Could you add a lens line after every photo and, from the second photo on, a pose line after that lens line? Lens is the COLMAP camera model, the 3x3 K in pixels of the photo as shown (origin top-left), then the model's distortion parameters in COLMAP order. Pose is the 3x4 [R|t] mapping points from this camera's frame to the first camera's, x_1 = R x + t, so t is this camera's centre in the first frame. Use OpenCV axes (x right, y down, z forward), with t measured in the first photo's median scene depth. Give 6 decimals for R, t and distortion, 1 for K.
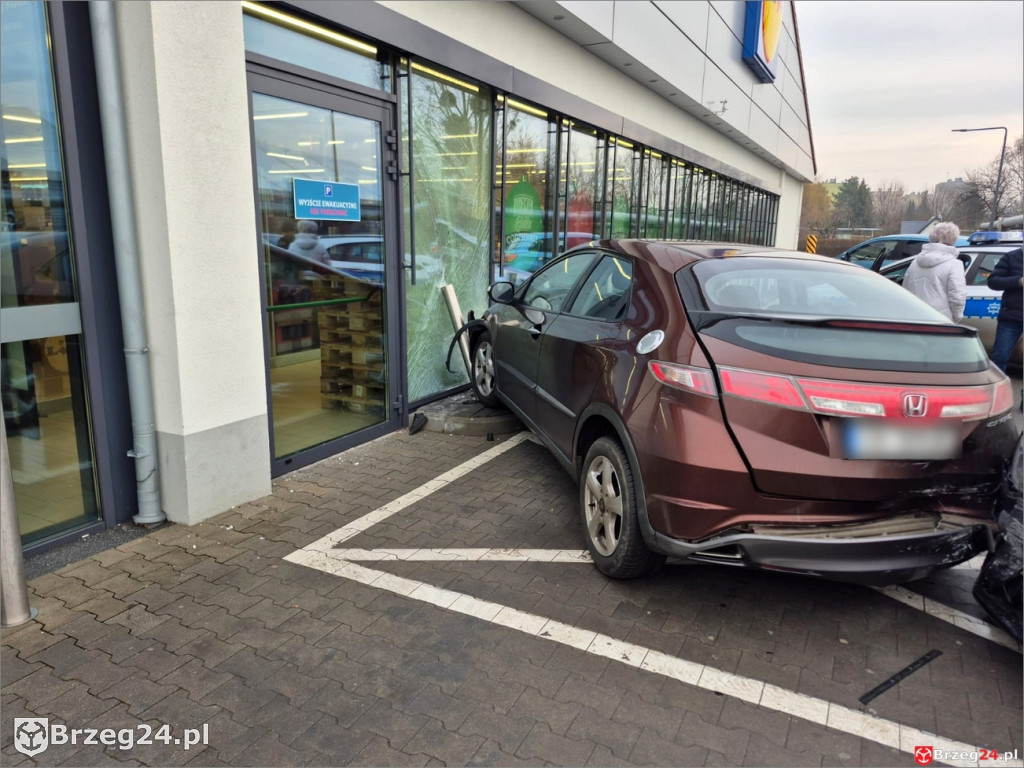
lens RADIAL K [[700.3, 0, 512.0], [0, 700.3, 384.0], [0, 0, 1]] dist [0.105036, -0.120125]
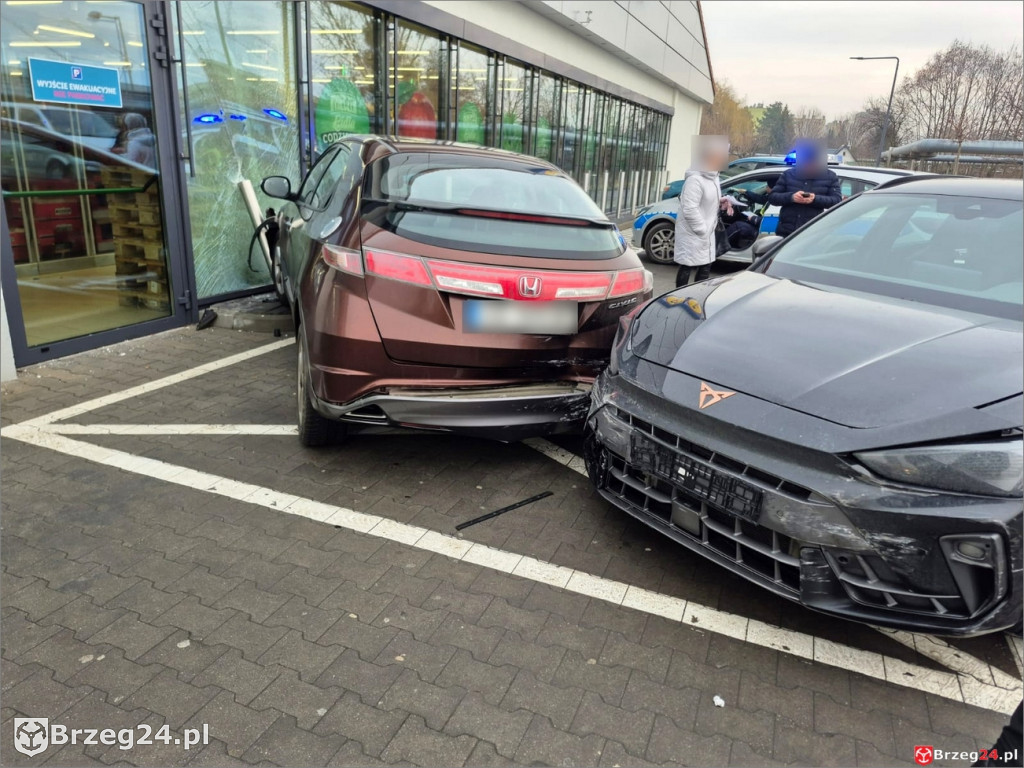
lens RADIAL K [[705.1, 0, 514.6], [0, 705.1, 373.6], [0, 0, 1]] dist [0.100929, -0.117342]
pose [[0.994517, 0.004077, 0.104494, 0.269228], [-0.014048, 0.995392, 0.094859, 0.041095], [-0.103626, -0.095806, 0.989991, -0.094792]]
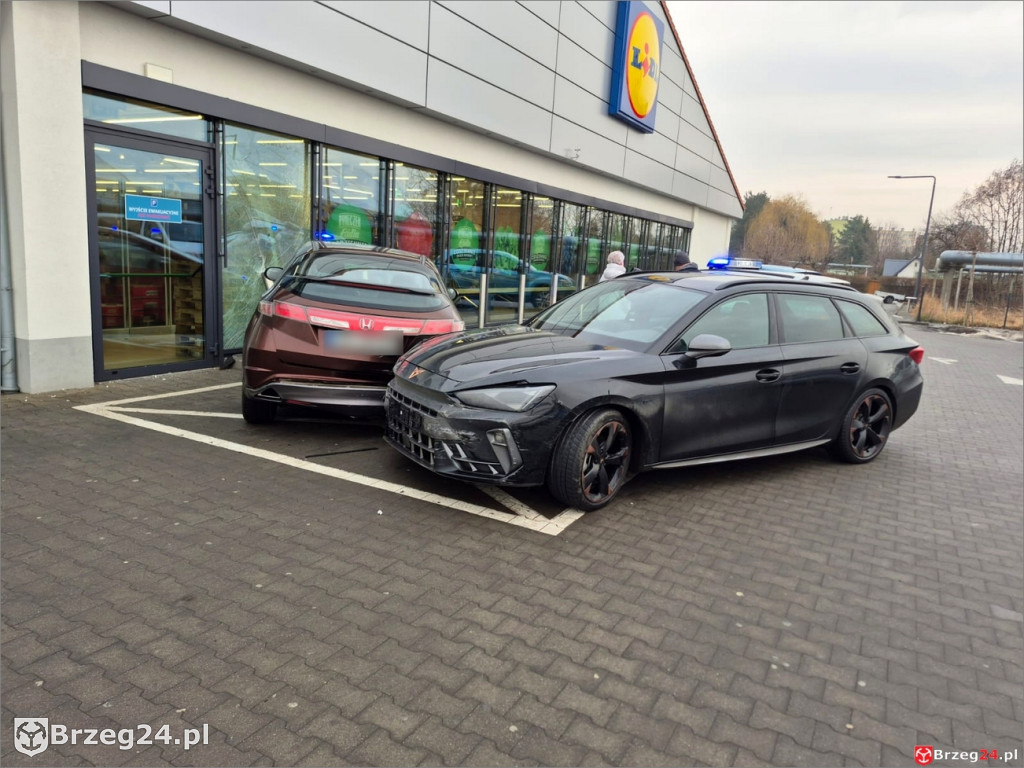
lens RADIAL K [[697.7, 0, 513.7], [0, 697.7, 374.2], [0, 0, 1]] dist [0.100436, -0.117853]
pose [[0.998784, 0.047464, -0.013304, 0.650902], [-0.047977, 0.997994, -0.041301, 0.150792], [0.011317, 0.041889, 0.999058, -0.621253]]
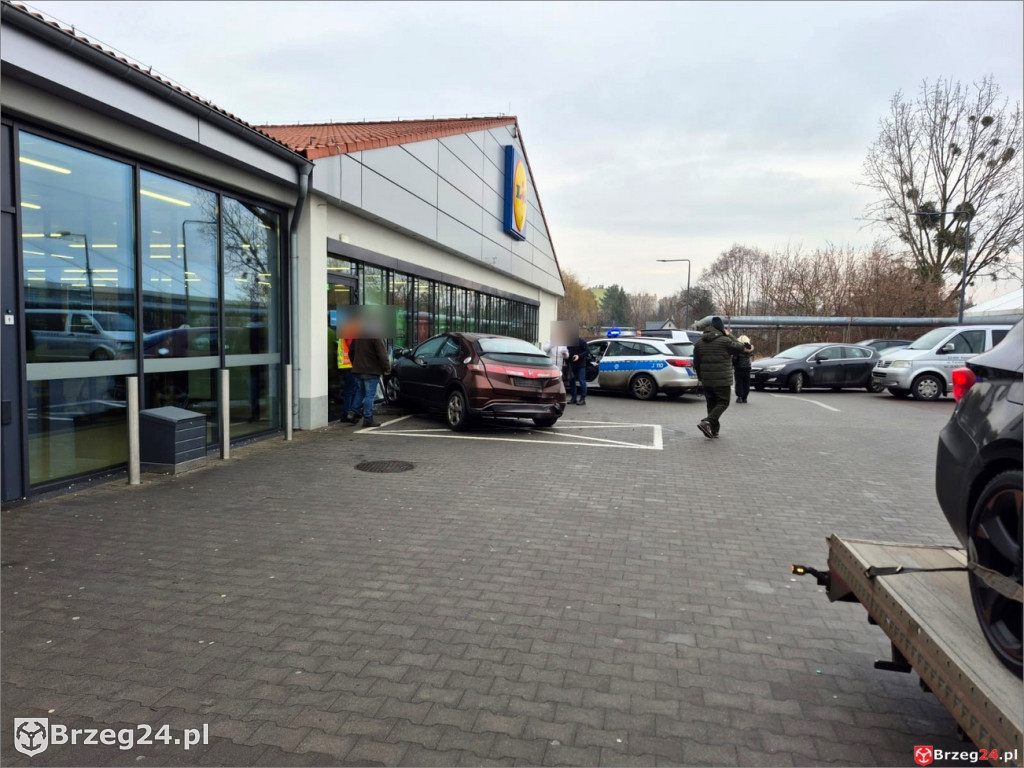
lens RADIAL K [[697.7, 0, 513.7], [0, 697.7, 374.2], [0, 0, 1]] dist [0.100436, -0.117853]
pose [[0.959979, -0.015578, 0.279637, -0.418251], [0.056234, 0.988840, -0.137962, 0.376715], [-0.274367, 0.148166, 0.950142, -1.784231]]
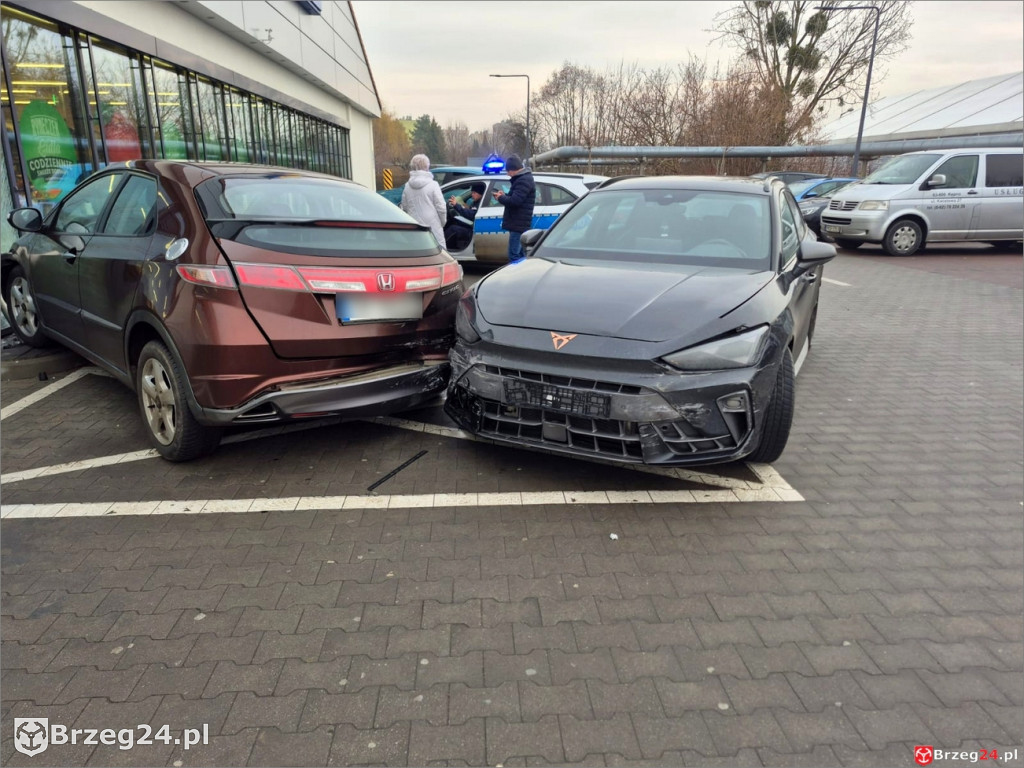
lens RADIAL K [[700.3, 0, 512.0], [0, 700.3, 384.0], [0, 0, 1]] dist [0.105036, -0.120125]
pose [[0.856260, -0.158462, 0.491638, 0.044908], [0.116129, 0.986473, 0.115698, 0.062304], [-0.503321, -0.041974, 0.863079, -0.201636]]
